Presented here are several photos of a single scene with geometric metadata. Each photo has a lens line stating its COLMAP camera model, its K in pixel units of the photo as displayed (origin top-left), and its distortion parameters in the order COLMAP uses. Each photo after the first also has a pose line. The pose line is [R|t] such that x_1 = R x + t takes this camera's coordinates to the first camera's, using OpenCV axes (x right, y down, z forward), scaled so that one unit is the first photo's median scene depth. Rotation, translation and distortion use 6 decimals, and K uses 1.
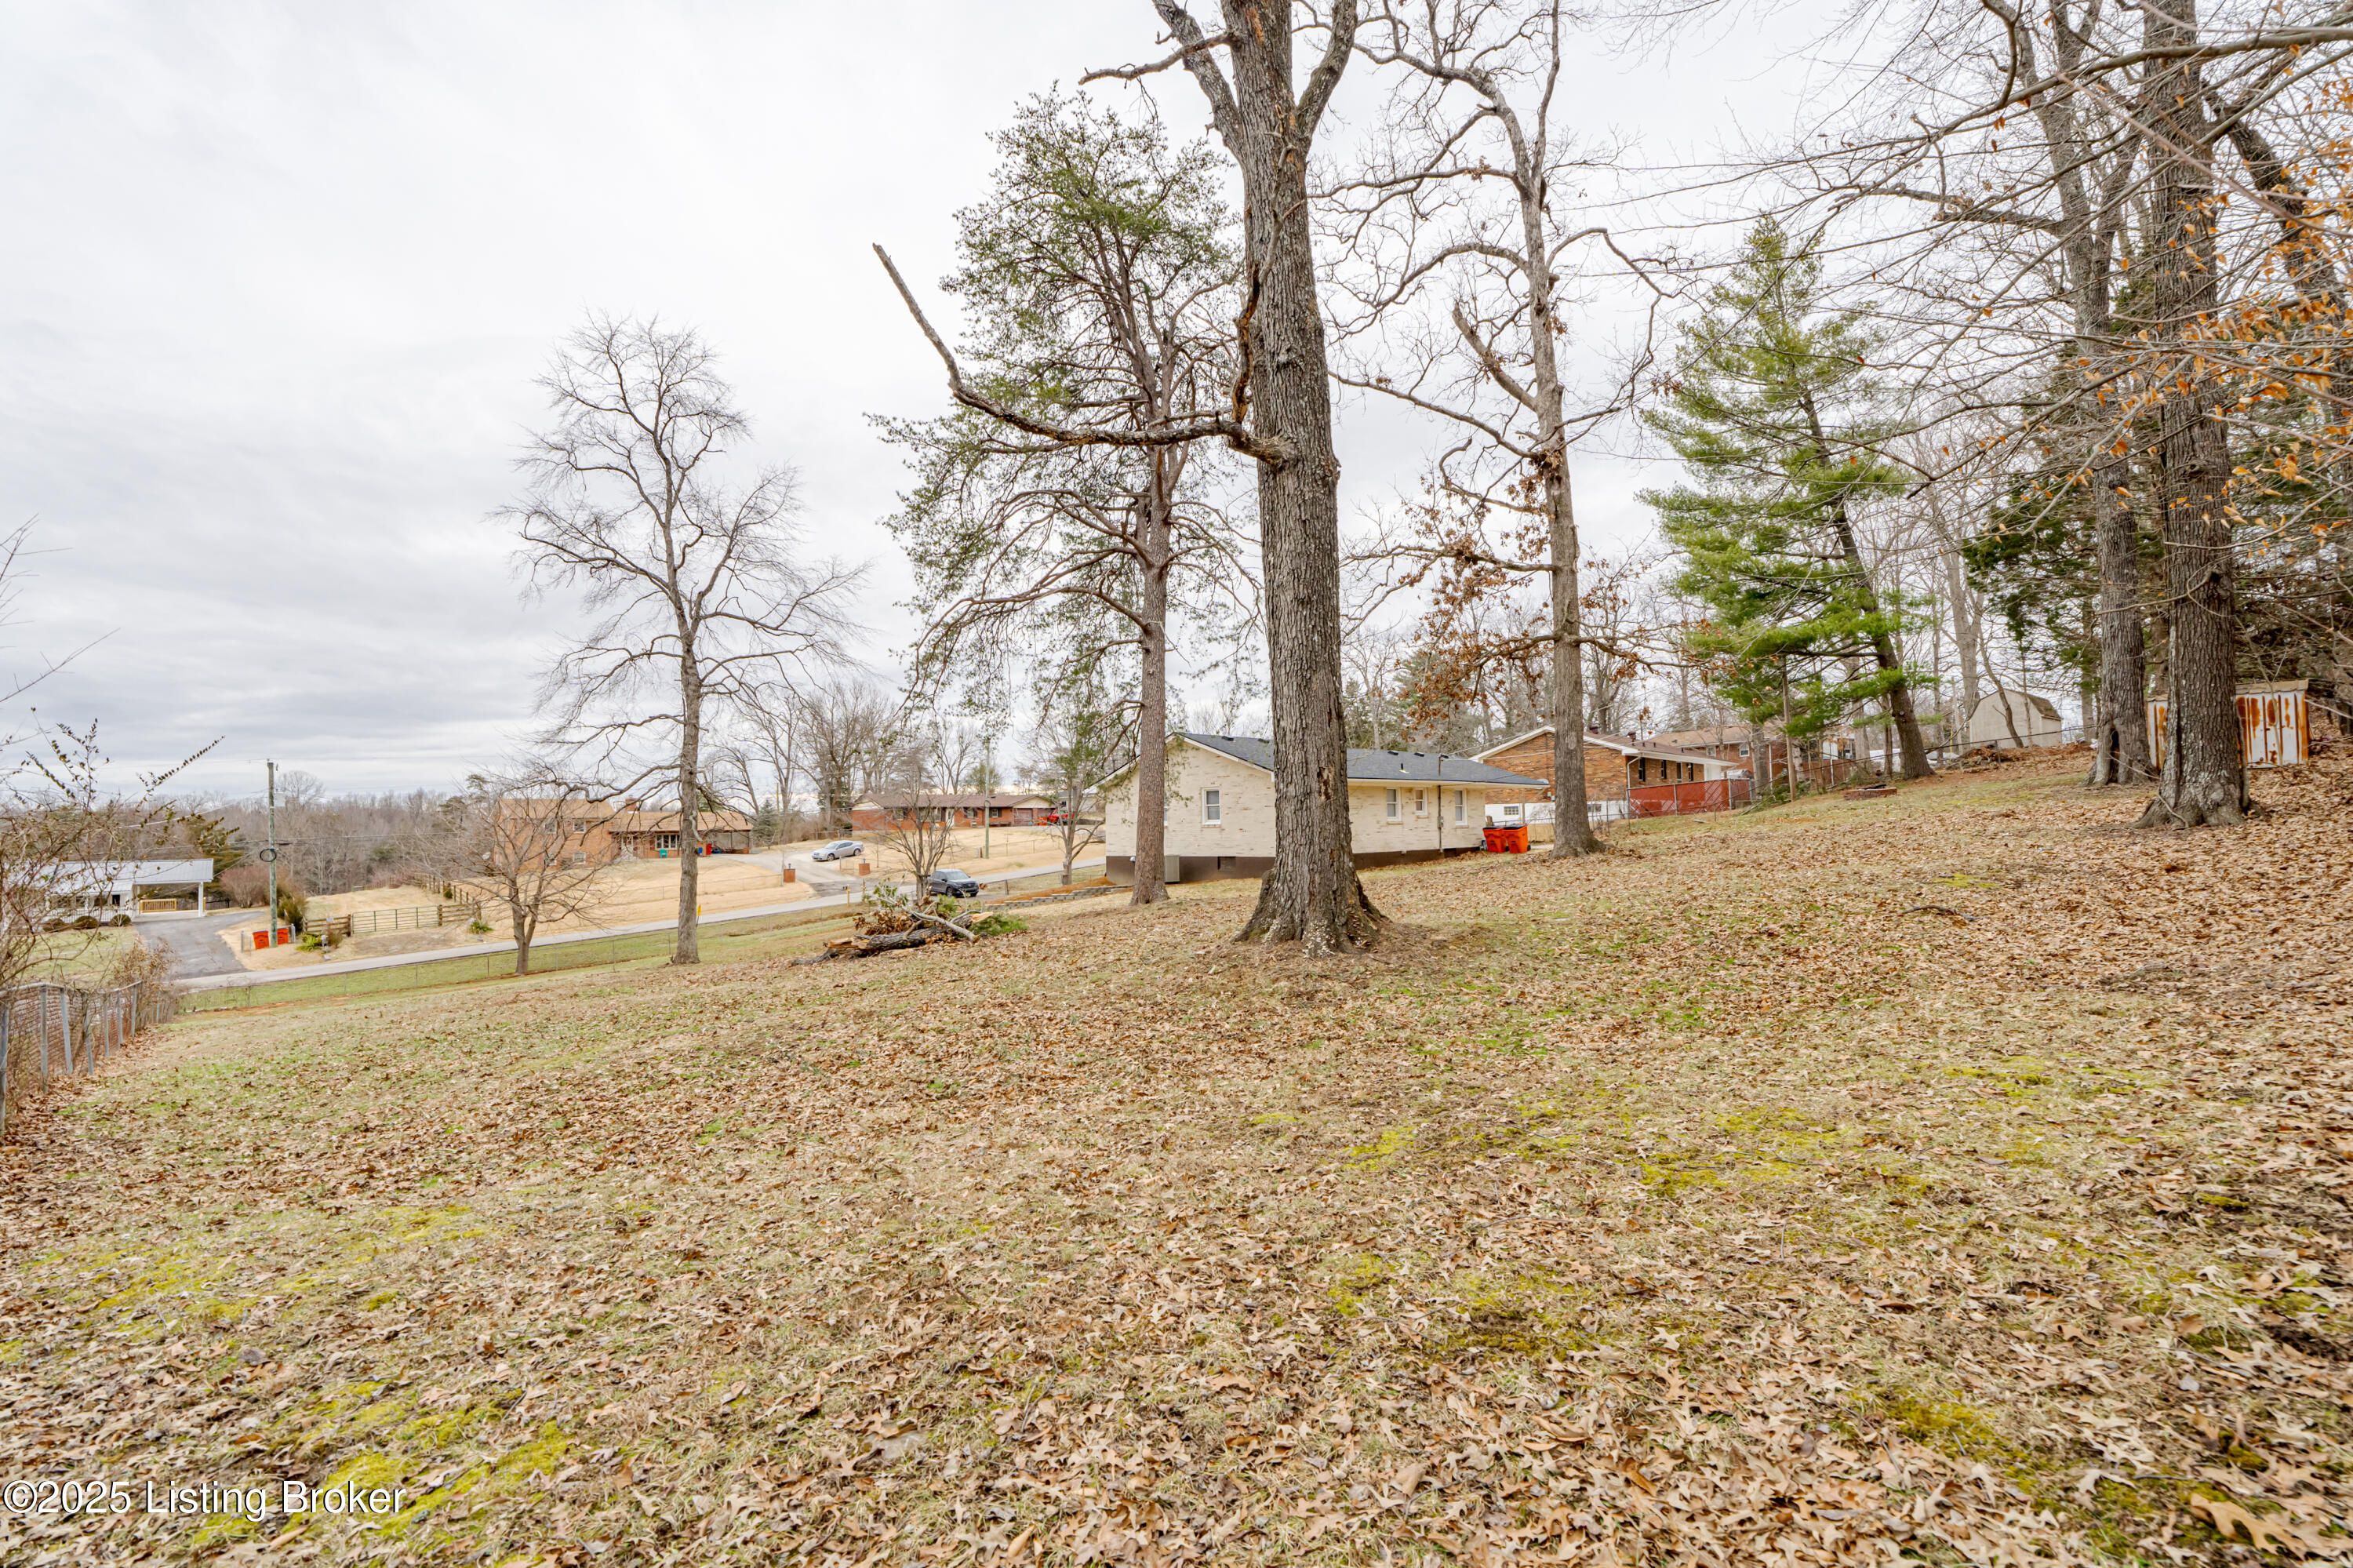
lens RADIAL K [[1082.7, 0, 1173.6], [0, 1082.7, 781.2], [0, 0, 1]] dist [0.000709, 0.000020]
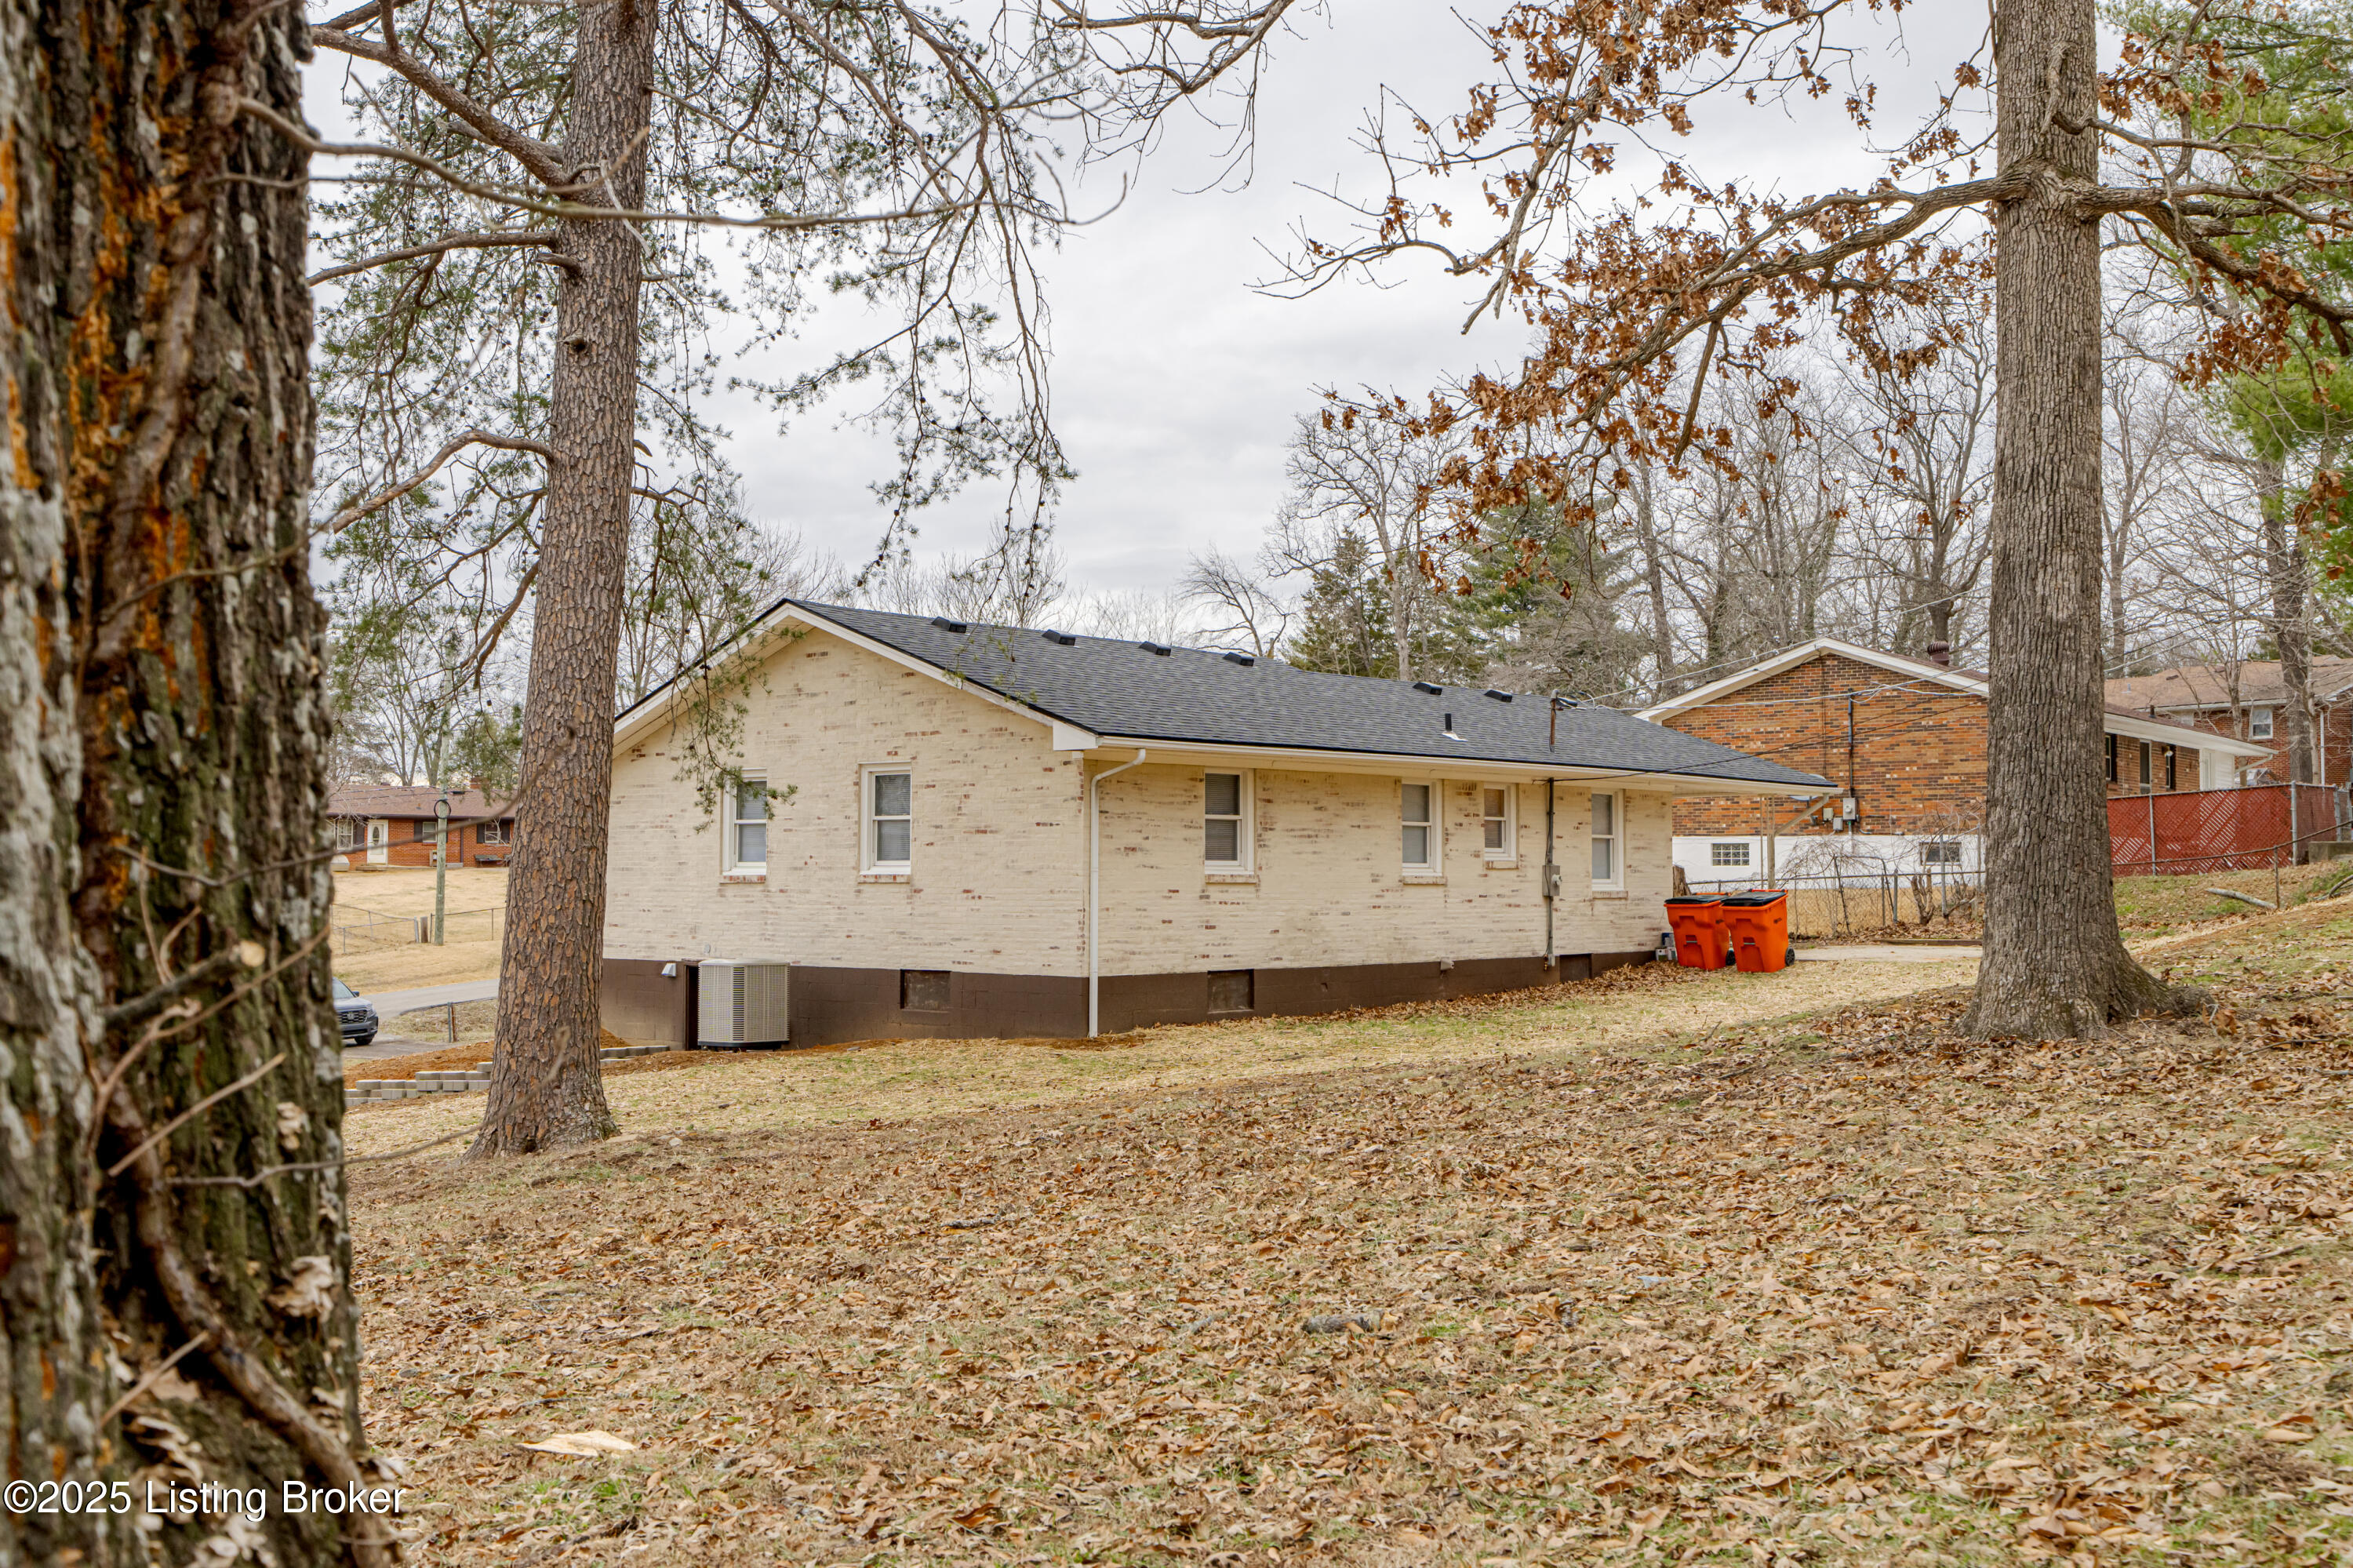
lens RADIAL K [[2363.1, 0, 1177.1], [0, 2363.1, 789.1], [0, 0, 1]] dist [0.000159, 0.000000]
pose [[0.996112, 0.023849, 0.084807, 0.057571], [-0.024247, 0.999699, 0.003668, 0.007559], [-0.084694, -0.005710, 0.996391, 0.236668]]
